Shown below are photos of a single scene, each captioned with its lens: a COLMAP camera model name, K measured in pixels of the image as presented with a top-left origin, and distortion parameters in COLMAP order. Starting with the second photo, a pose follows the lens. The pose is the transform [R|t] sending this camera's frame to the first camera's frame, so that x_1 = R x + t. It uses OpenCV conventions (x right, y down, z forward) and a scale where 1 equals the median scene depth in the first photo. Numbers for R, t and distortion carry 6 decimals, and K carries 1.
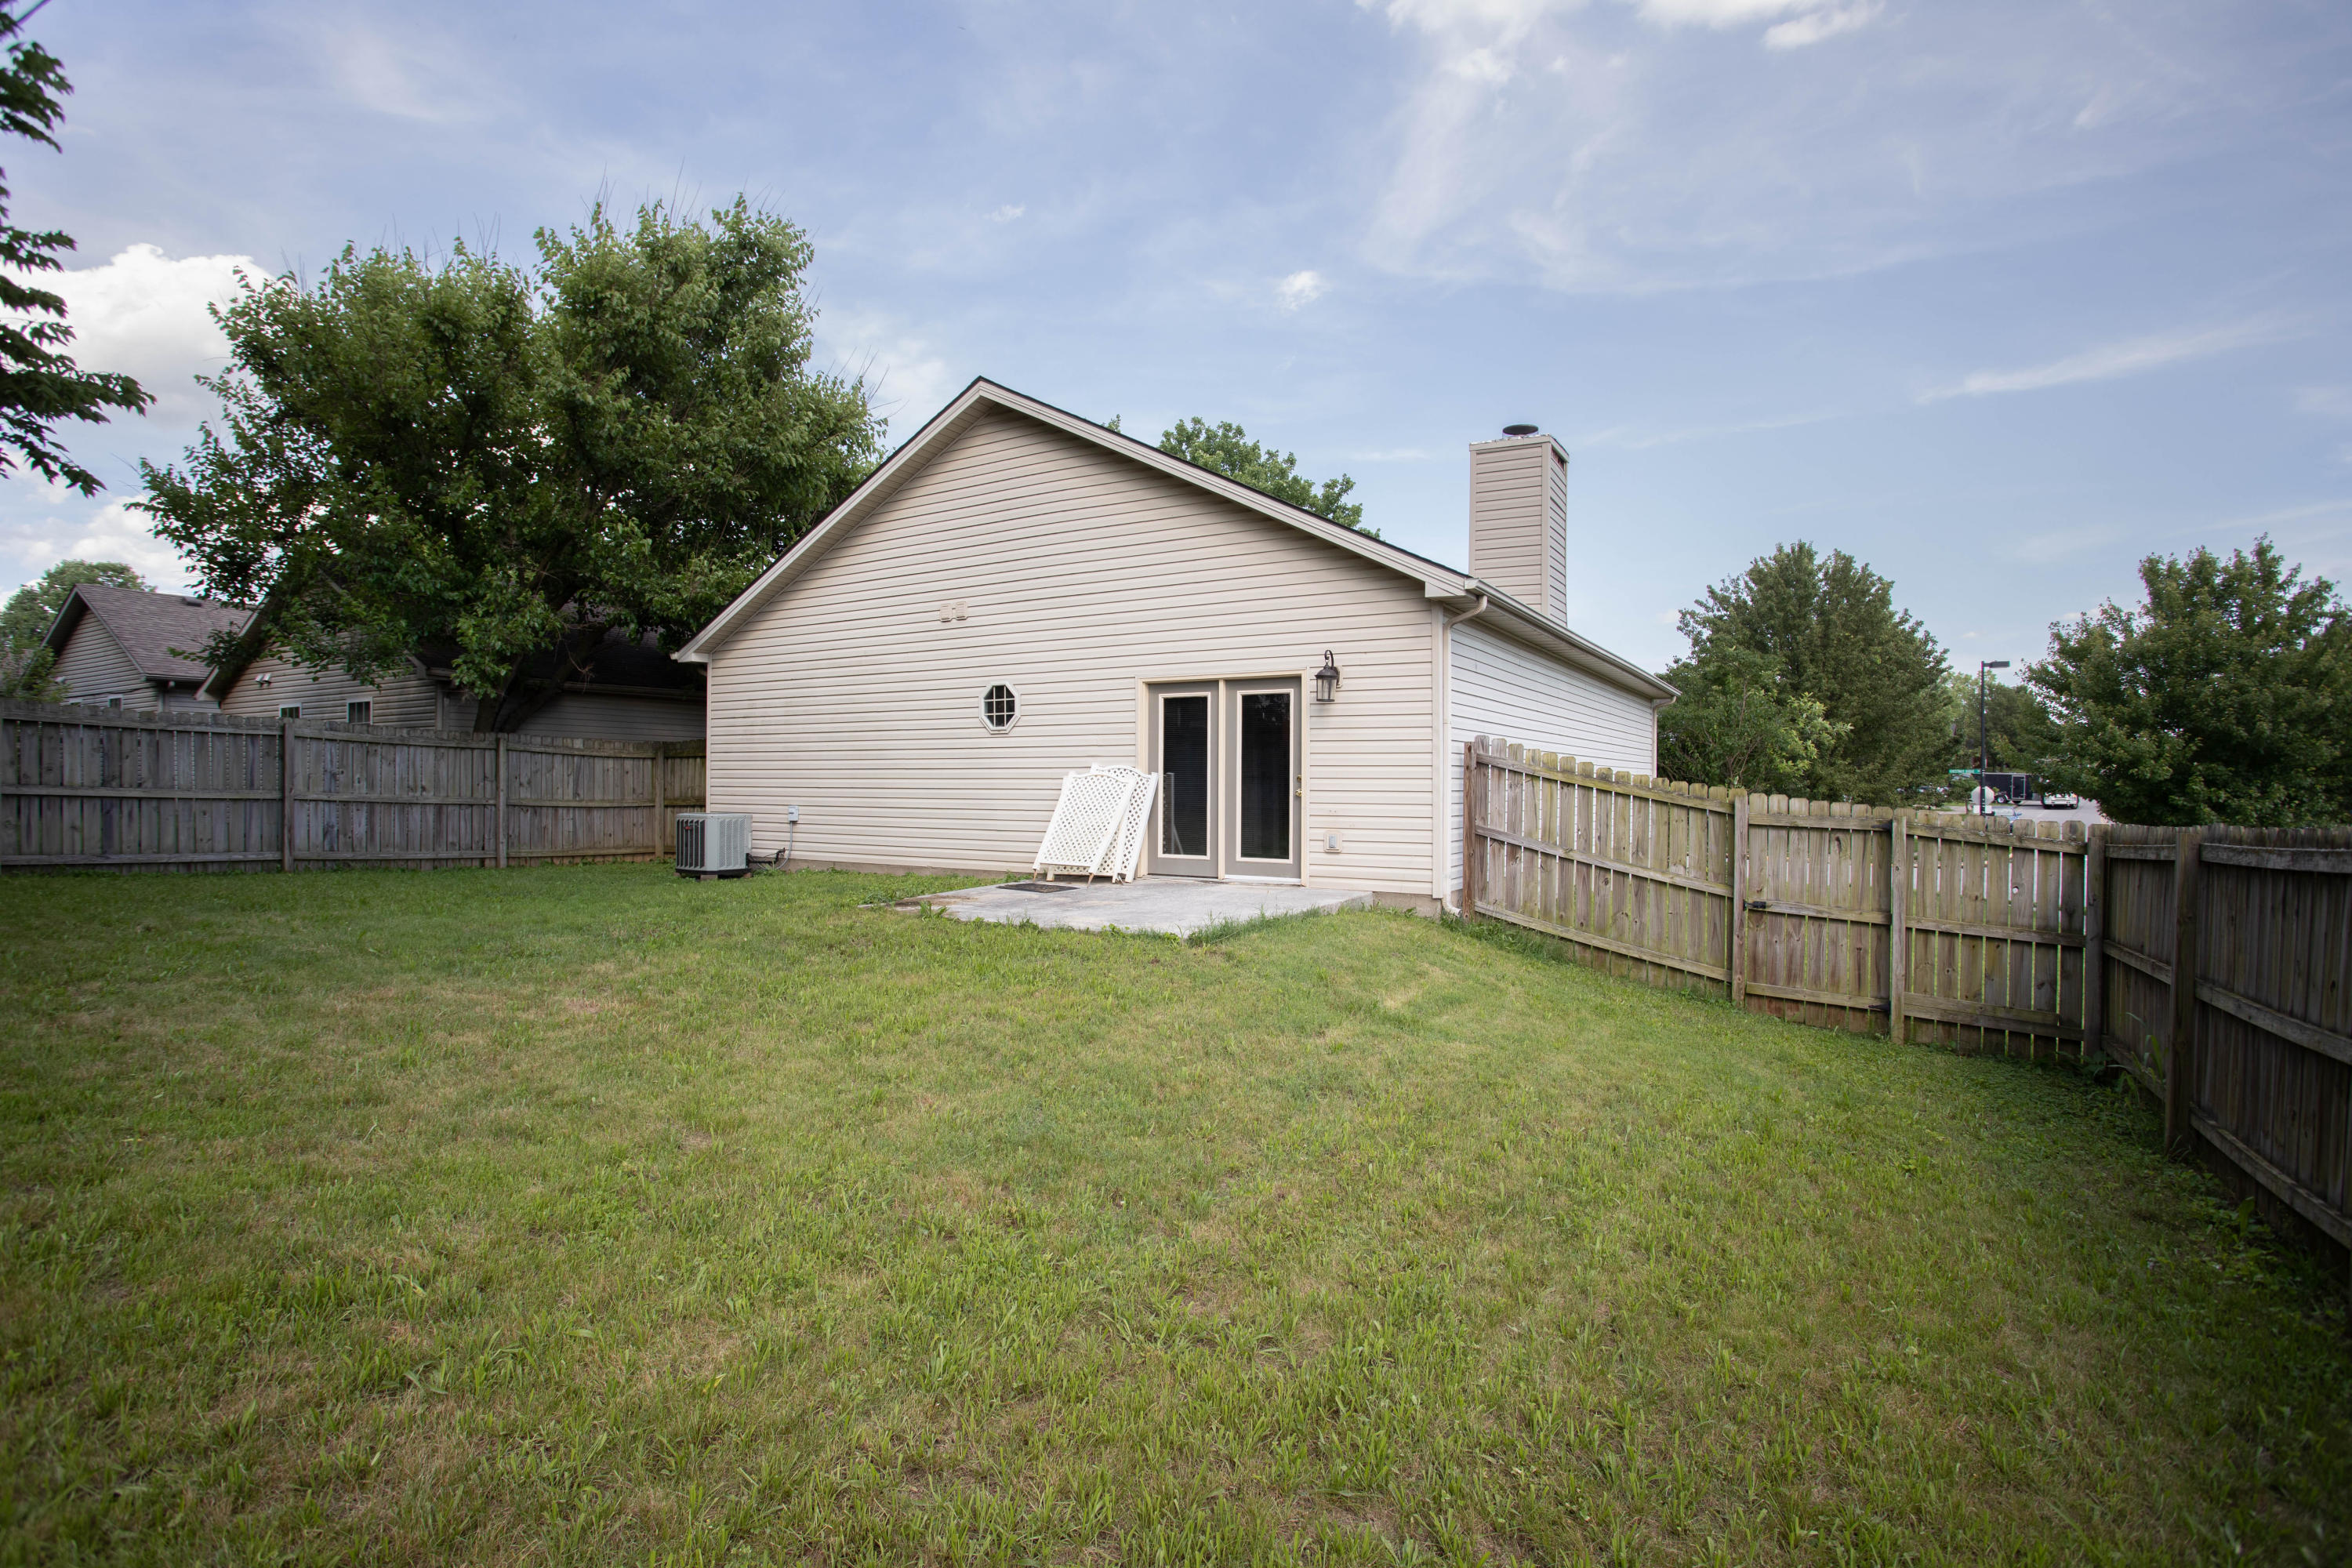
lens RADIAL K [[1137.1, 0, 1144.5], [0, 1137.1, 765.5], [0, 0, 1]] dist [0.000282, 0.000702]
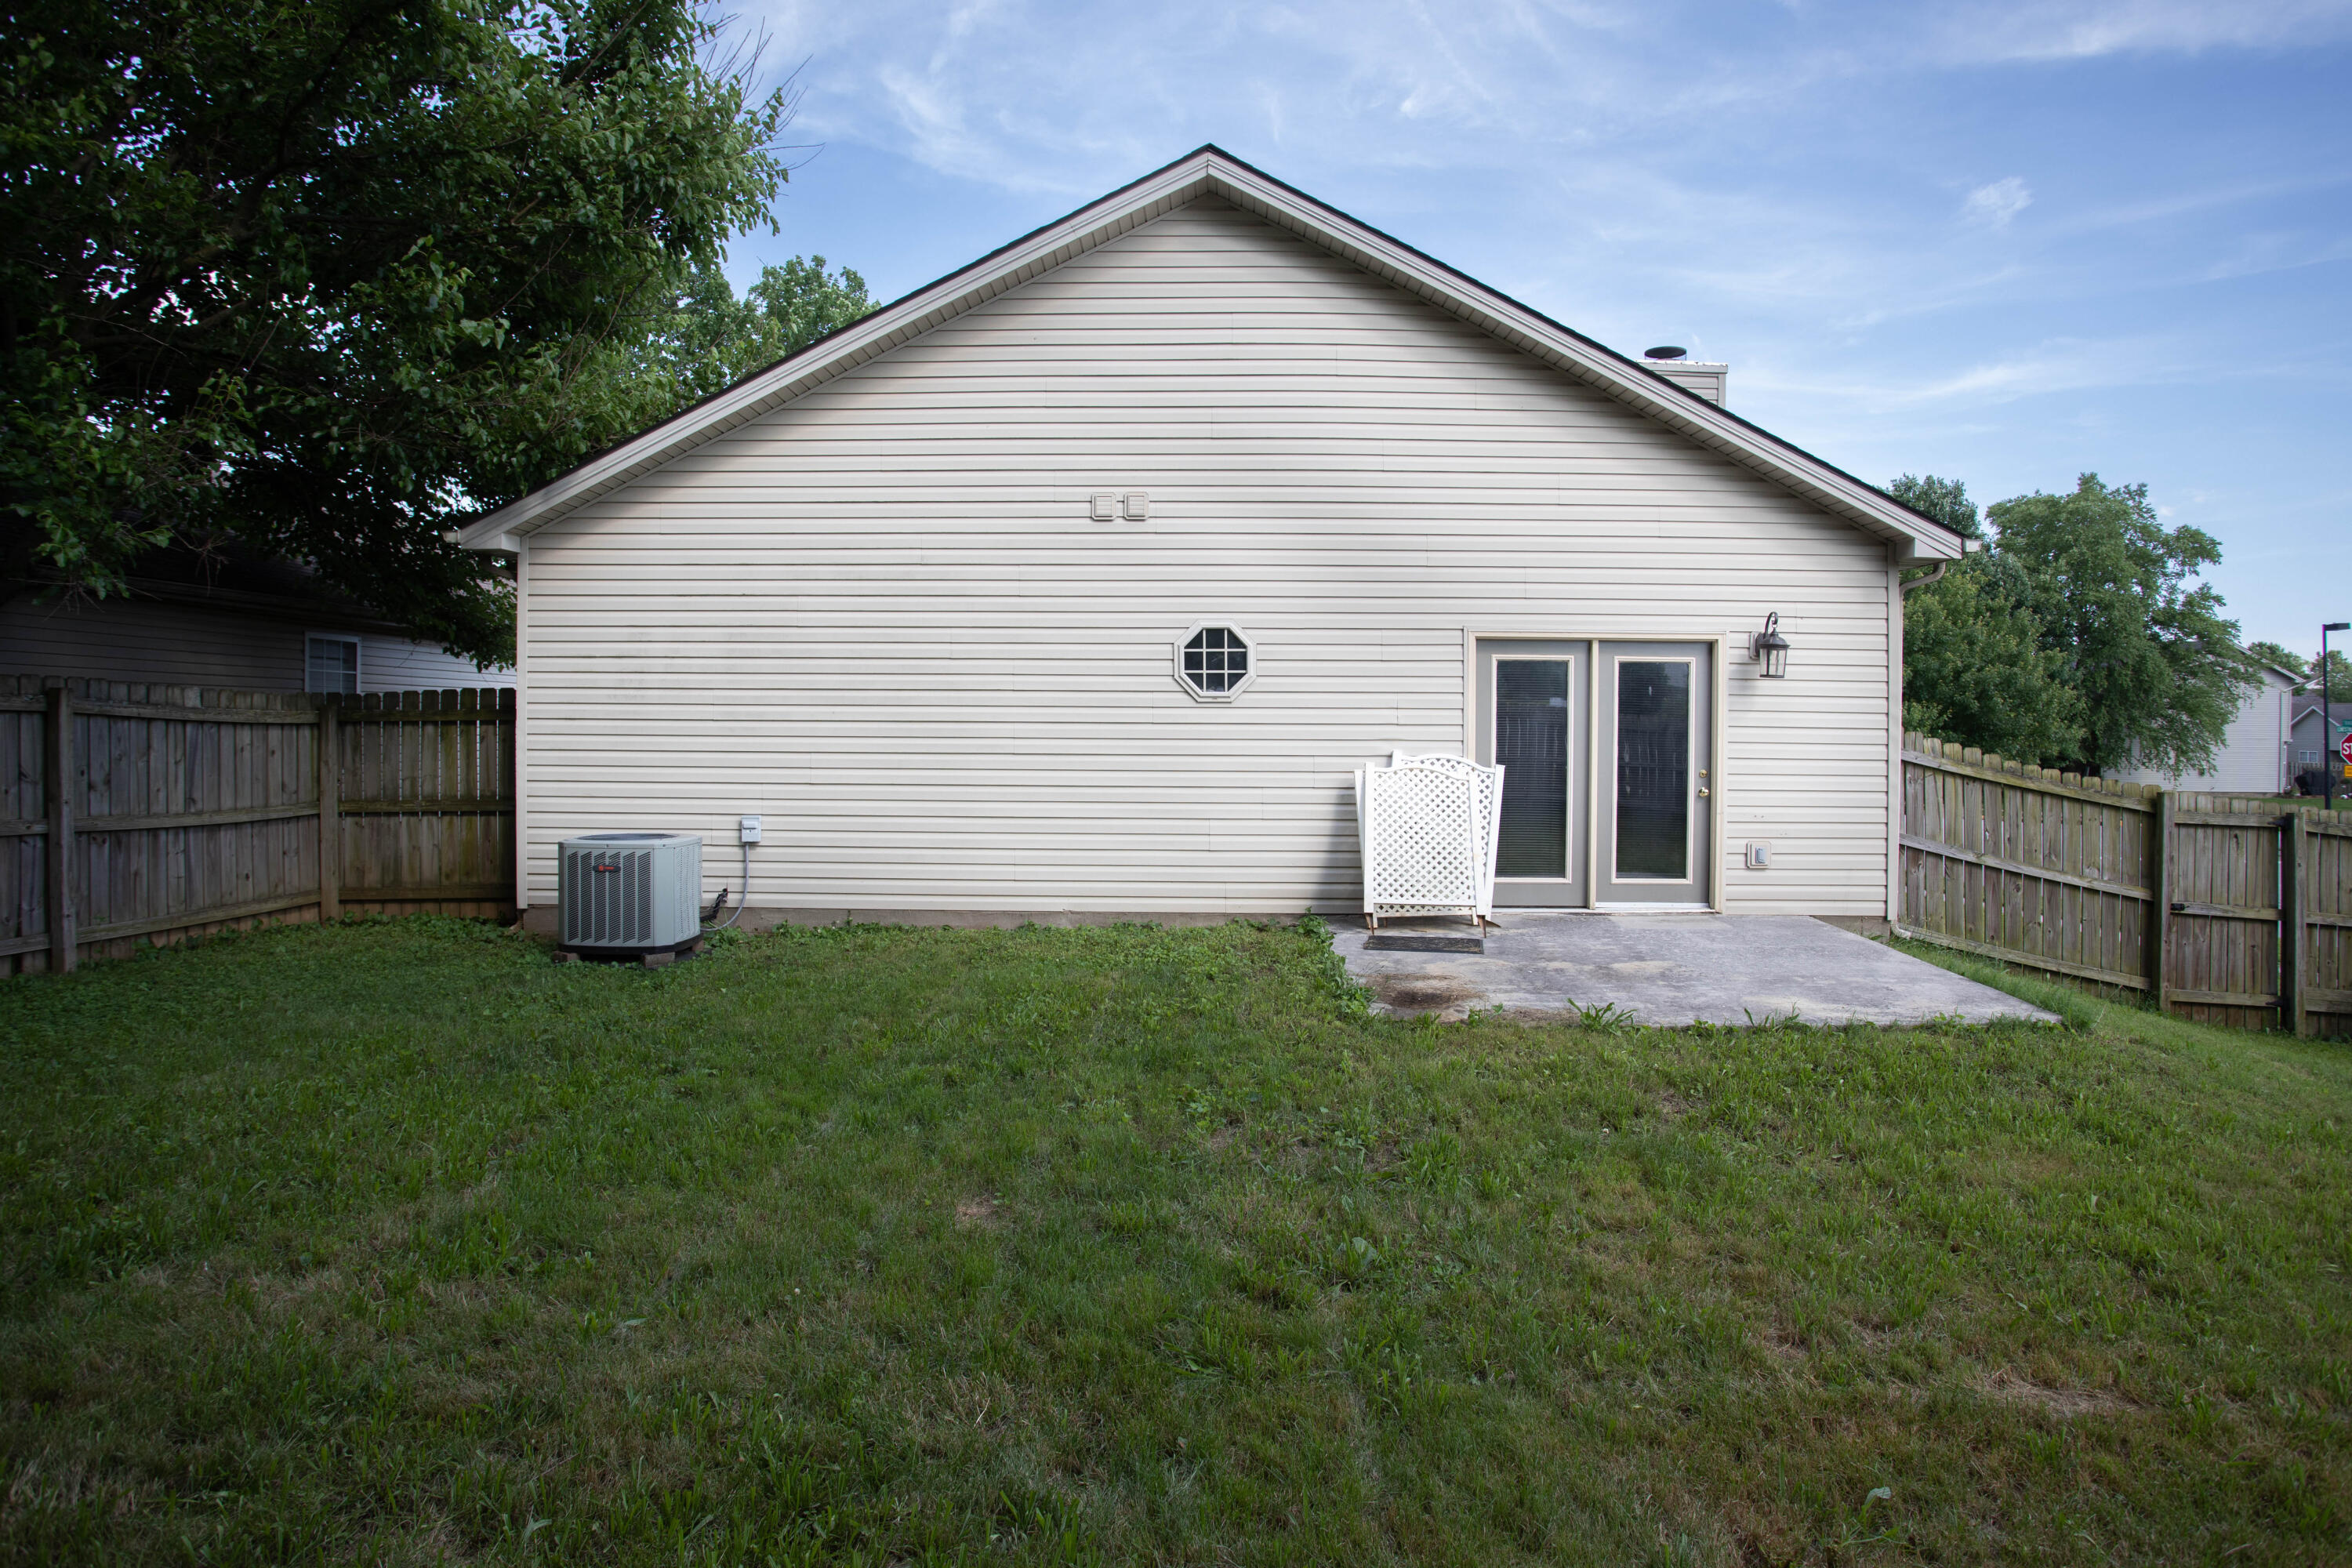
lens RADIAL K [[1330.2, 0, 1175.2], [0, 1330.2, 745.1], [0, 0, 1]] dist [-0.074991, 0.101486]
pose [[0.849578, -0.006317, 0.527426, -0.594413], [-0.012337, 0.999417, 0.031843, -0.030026], [-0.527319, -0.033559, 0.849004, 0.398305]]
